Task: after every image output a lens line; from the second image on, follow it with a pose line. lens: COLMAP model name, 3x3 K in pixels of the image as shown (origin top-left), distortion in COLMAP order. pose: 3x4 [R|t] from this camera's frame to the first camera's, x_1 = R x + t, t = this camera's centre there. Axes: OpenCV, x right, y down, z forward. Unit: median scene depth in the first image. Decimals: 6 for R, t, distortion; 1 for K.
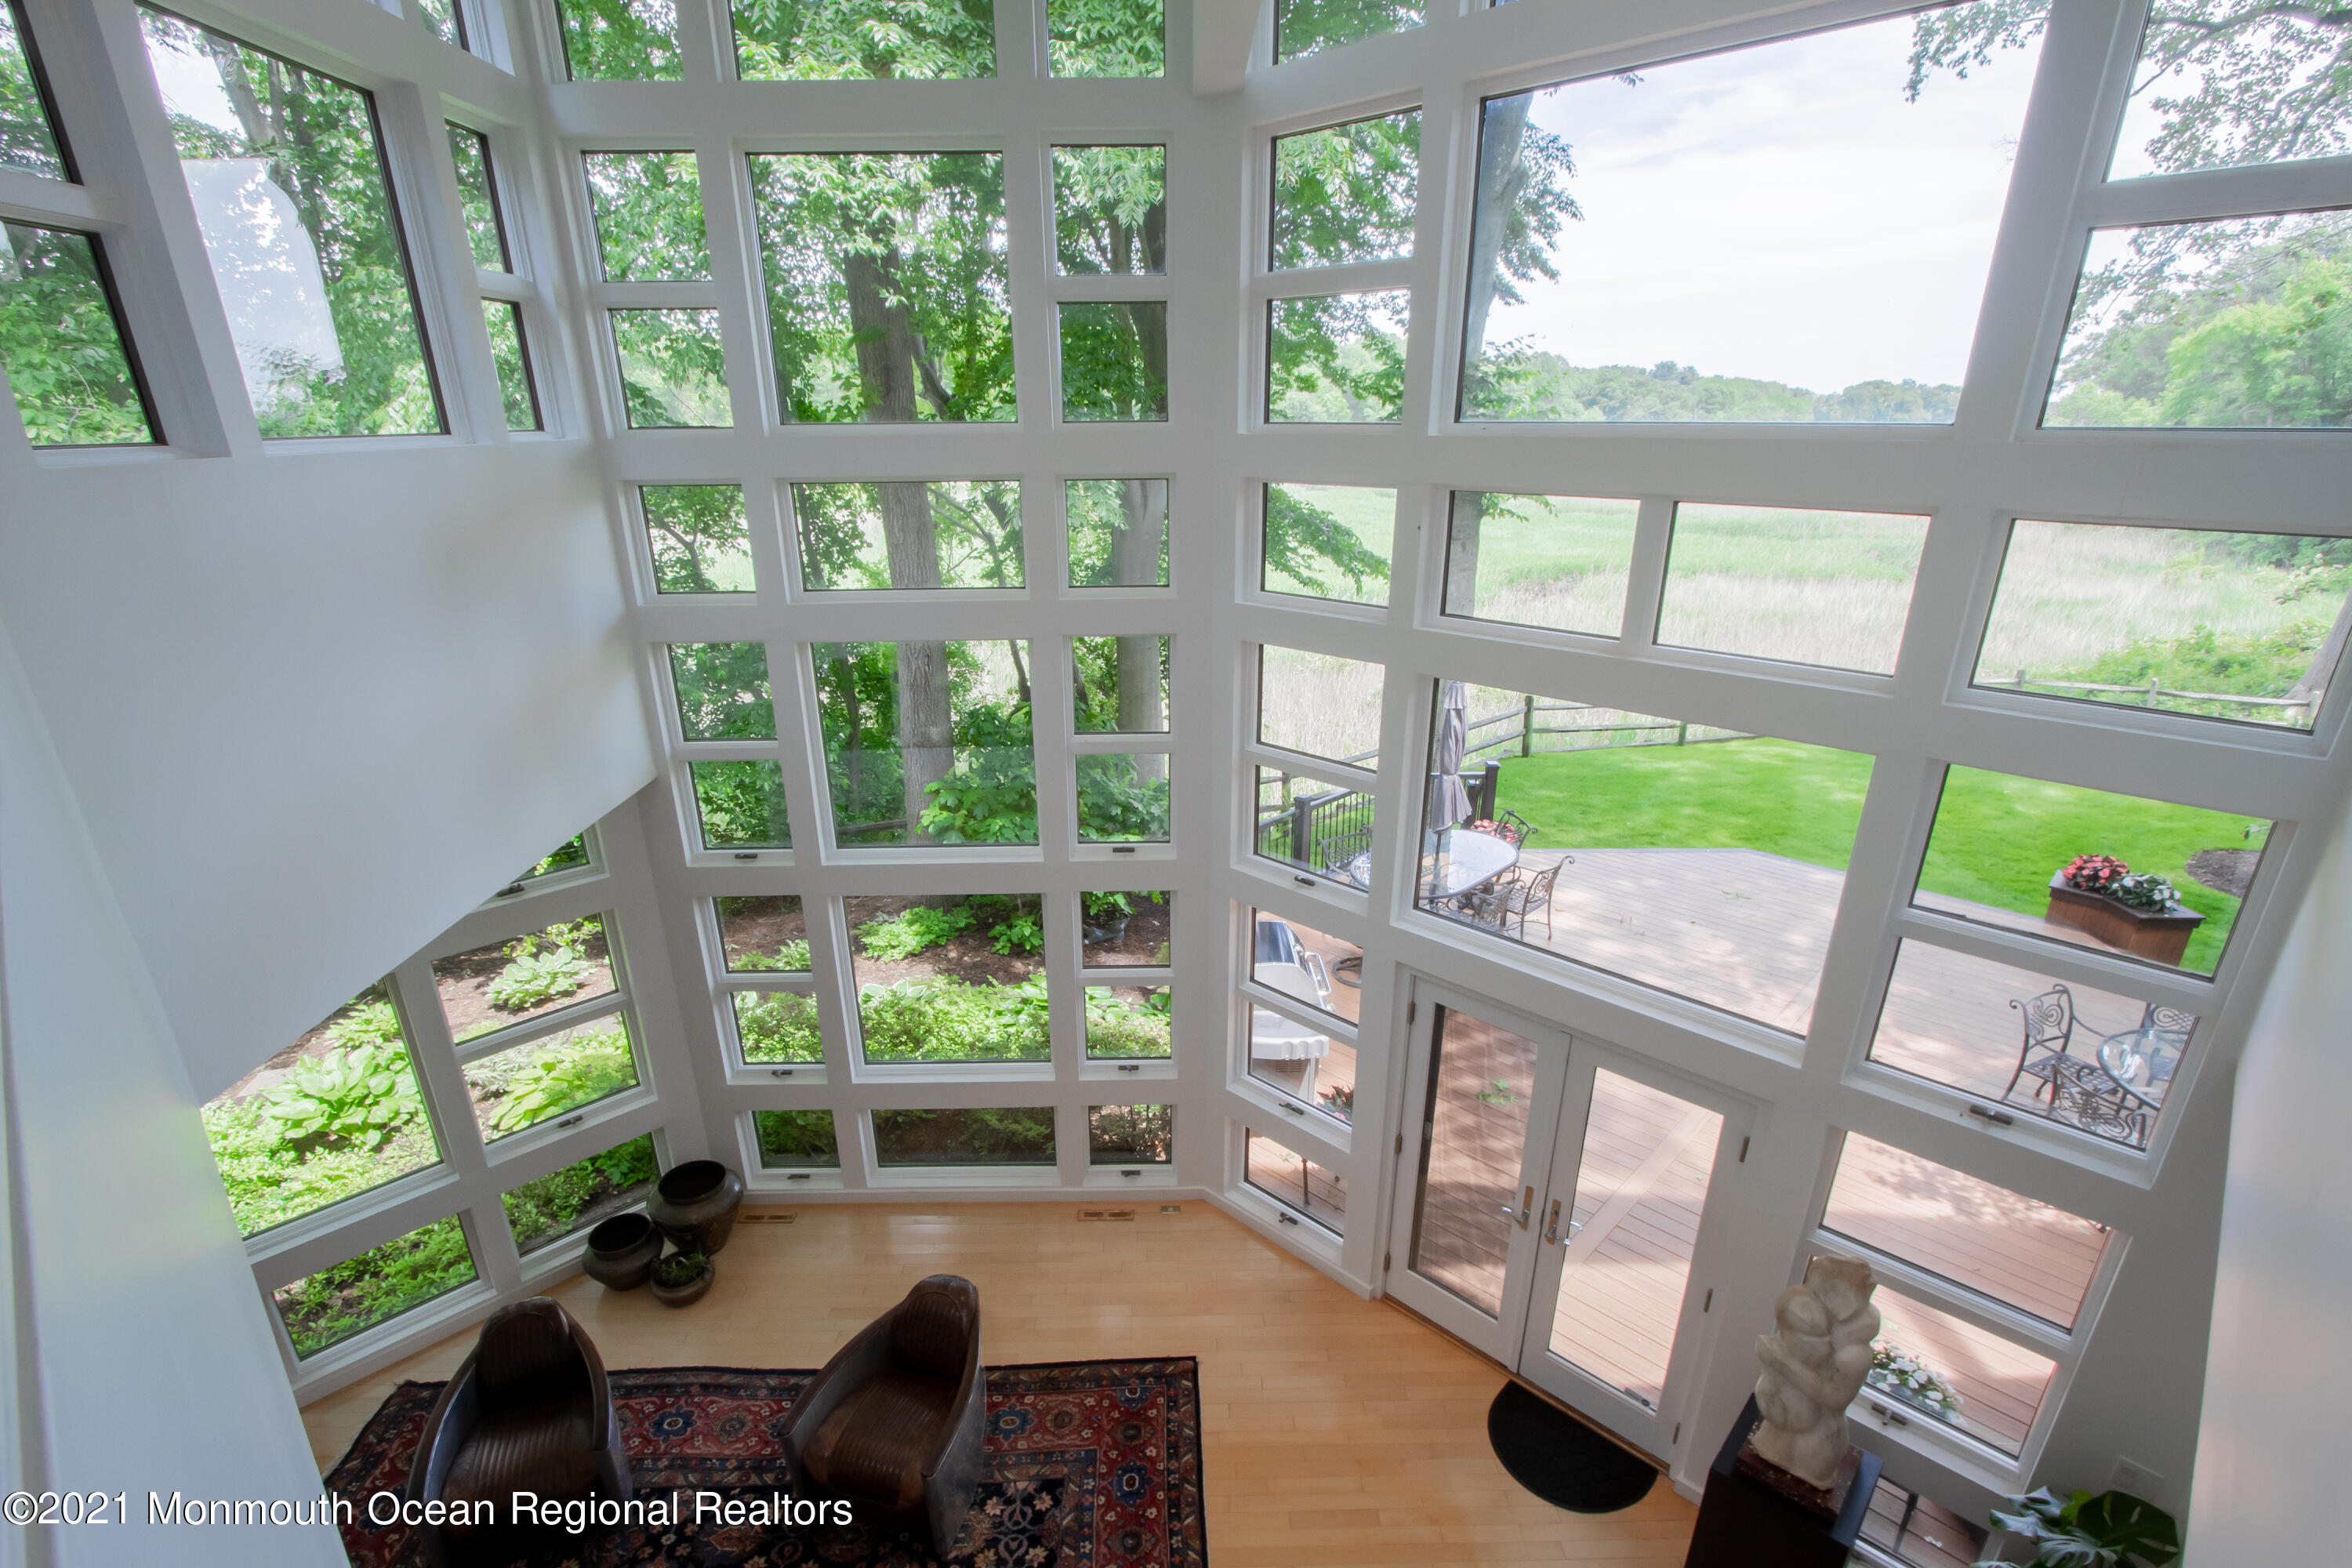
lens RADIAL K [[1092.6, 0, 1180.2], [0, 1092.6, 870.3], [0, 0, 1]] dist [-0.015930, 0.000592]
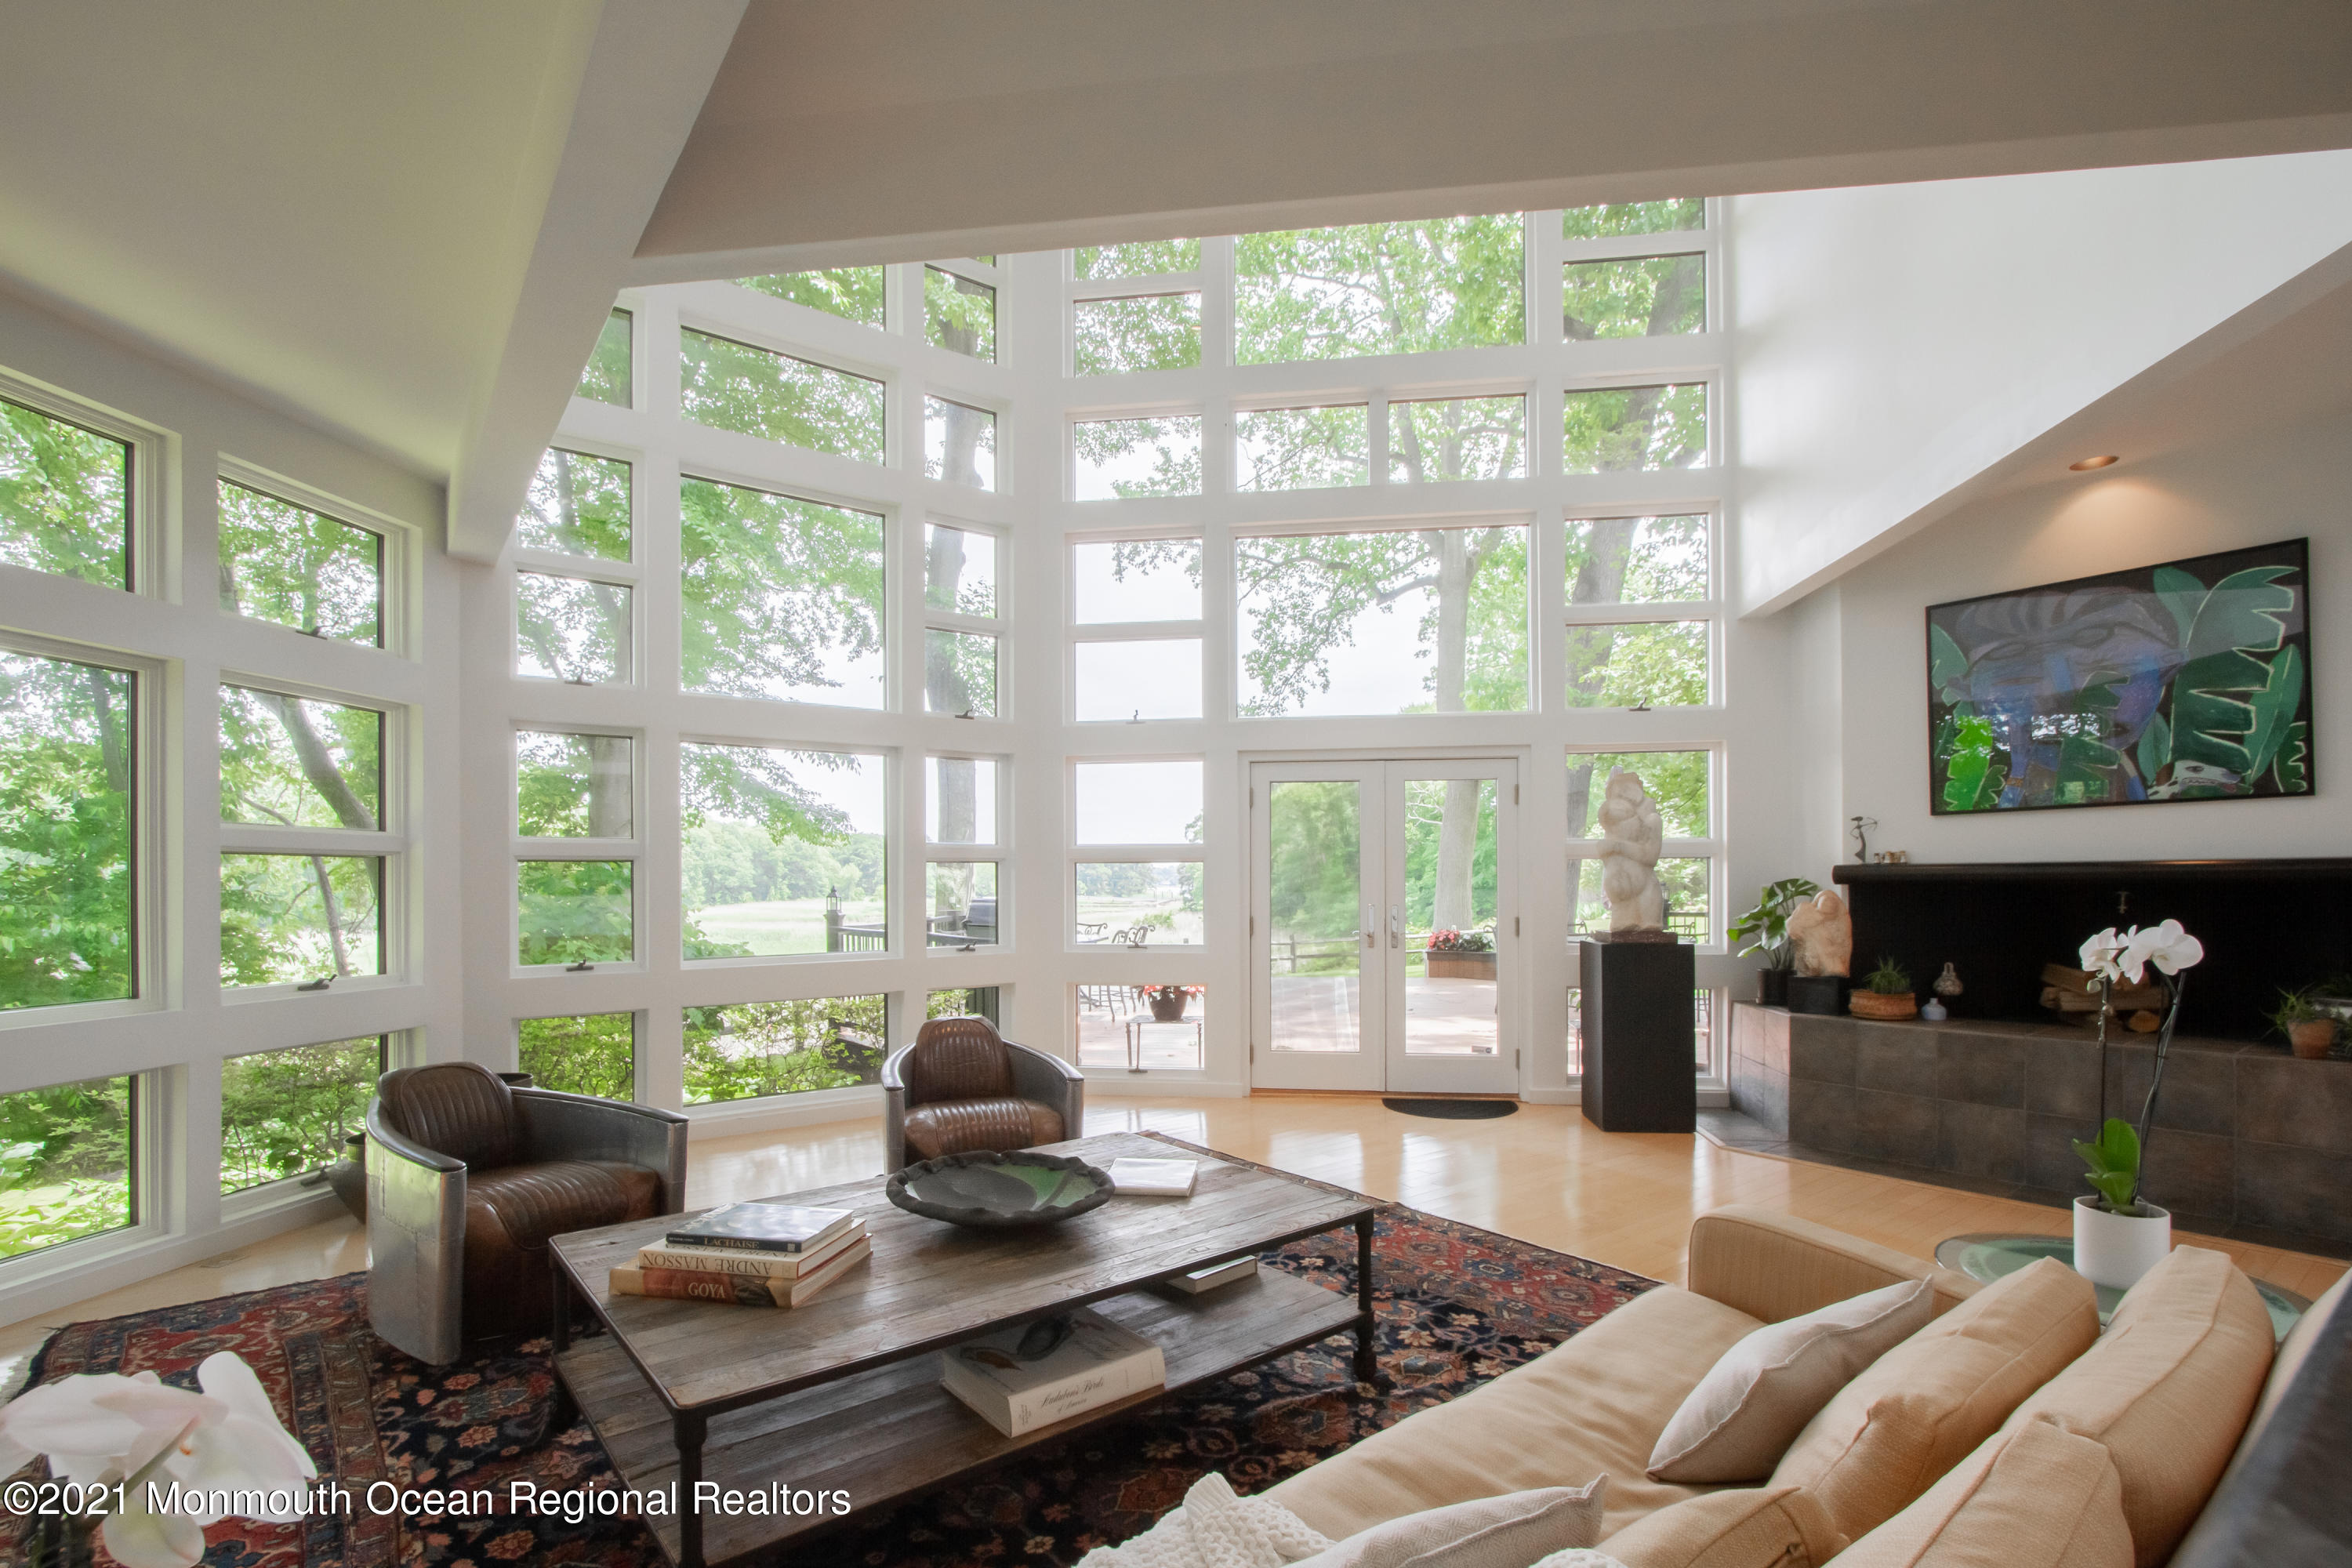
lens RADIAL K [[1097.2, 0, 1175.9], [0, 1097.2, 882.3], [0, 0, 1]] dist [-0.014891, 0.000965]
pose [[0.805981, -0.003027, 0.591933, -0.119592], [0.231121, 0.922223, -0.309981, 0.117568], [-0.544956, 0.386647, 0.743994, 0.030536]]
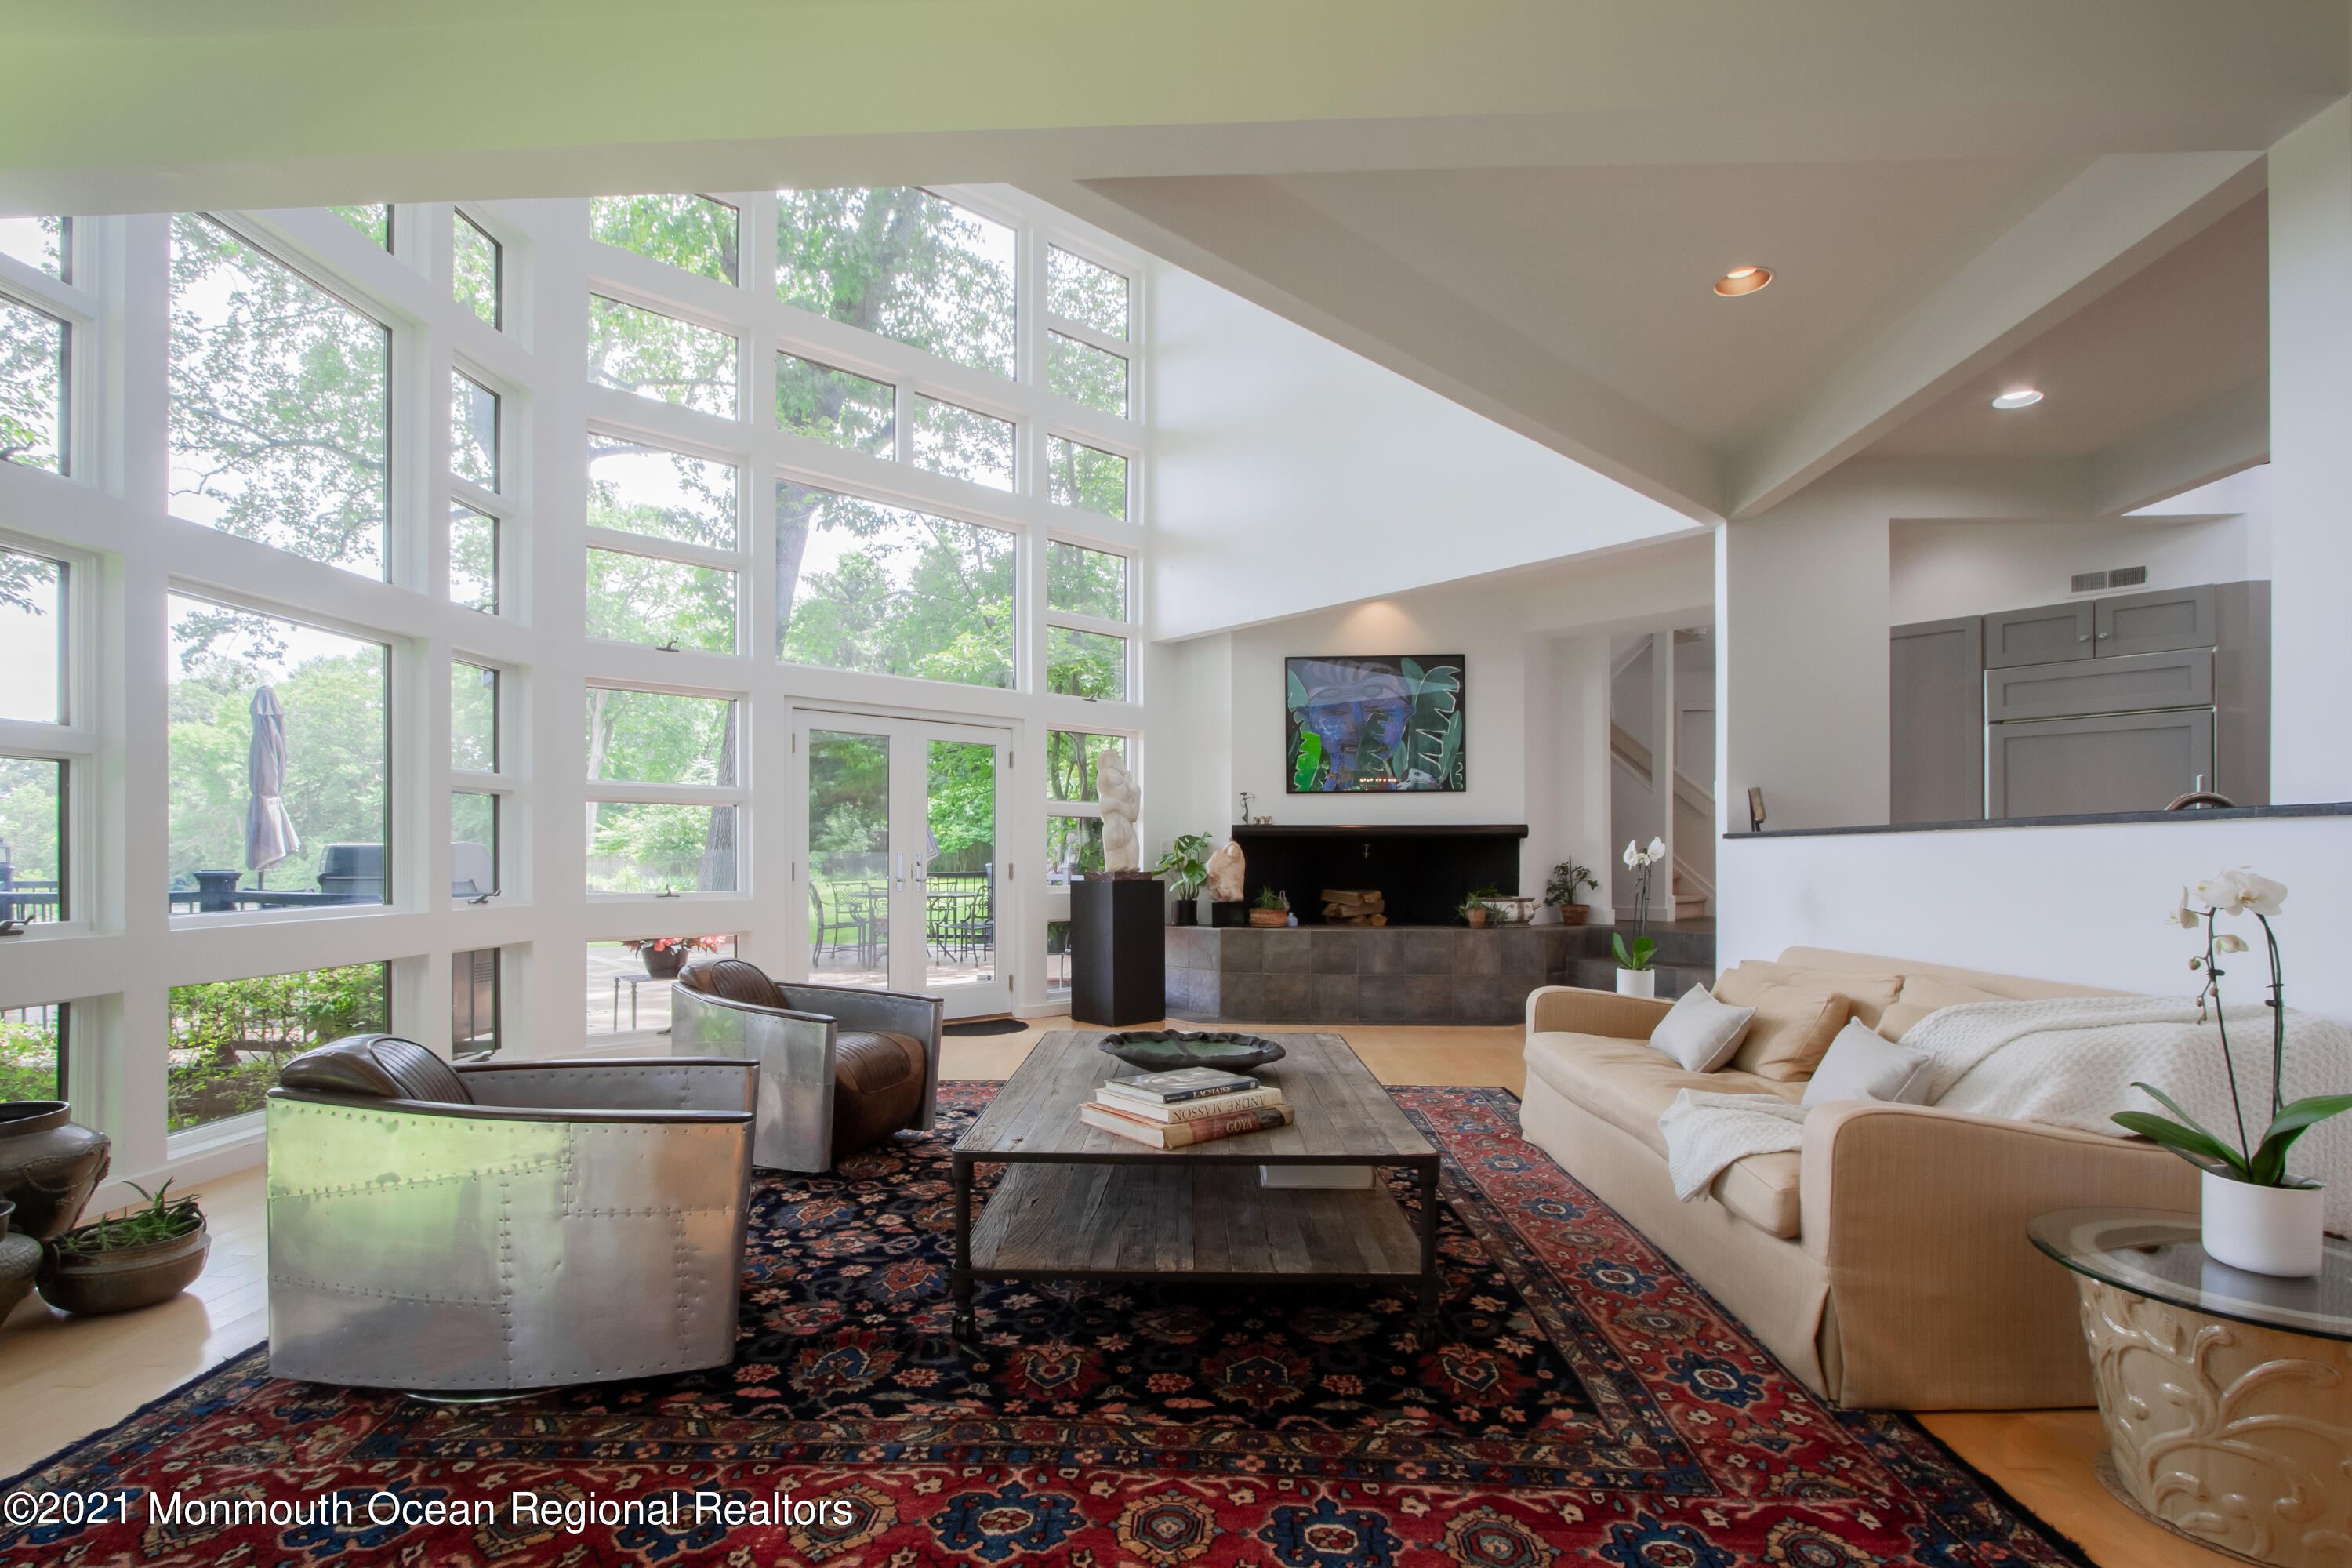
lens RADIAL K [[1100.0, 0, 1176.4], [0, 1100.0, 858.7], [0, 0, 1]] dist [-0.019379, 0.000709]
pose [[0.067695, 0.001808, 0.997704, -0.199418], [0.381266, 0.924055, -0.027544, 0.090348], [-0.921984, 0.382255, 0.061865, 0.114203]]
